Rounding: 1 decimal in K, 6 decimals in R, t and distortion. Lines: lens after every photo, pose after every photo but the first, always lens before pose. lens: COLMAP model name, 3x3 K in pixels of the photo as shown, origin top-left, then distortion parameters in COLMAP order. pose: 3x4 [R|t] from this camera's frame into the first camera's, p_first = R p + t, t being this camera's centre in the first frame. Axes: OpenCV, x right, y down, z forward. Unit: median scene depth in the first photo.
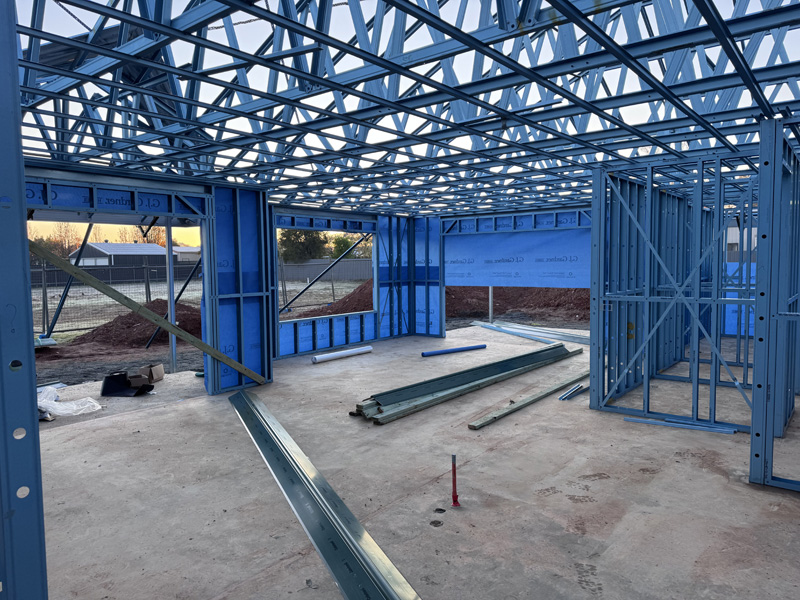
lens RADIAL K [[557.2, 0, 420.6], [0, 557.2, 301.3], [0, 0, 1]] dist [0.085076, -0.103468]
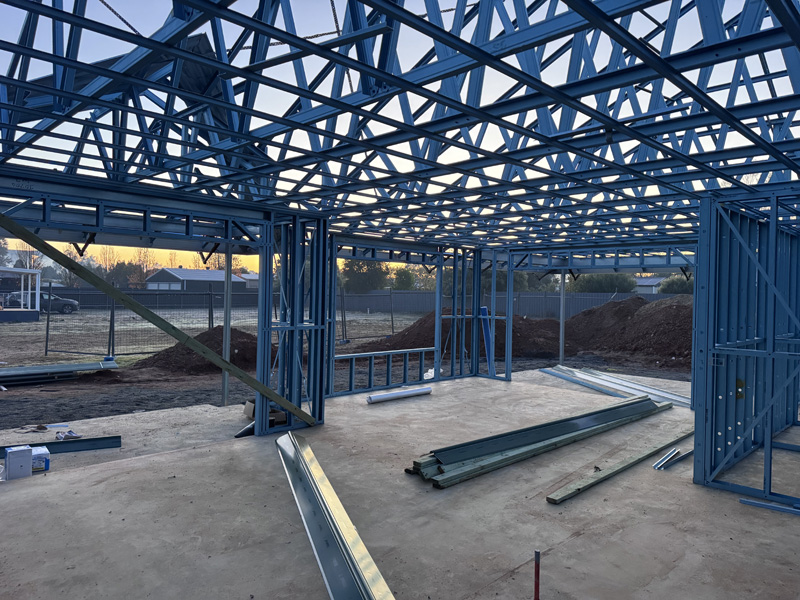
lens RADIAL K [[554.0, 0, 402.9], [0, 554.0, 297.2], [0, 0, 1]] dist [0.033577, -0.001590]
pose [[0.989950, 0.034774, -0.137076, -0.020232], [-0.043568, 0.997145, -0.061682, -0.013153], [0.134539, 0.067034, 0.988638, 0.118800]]
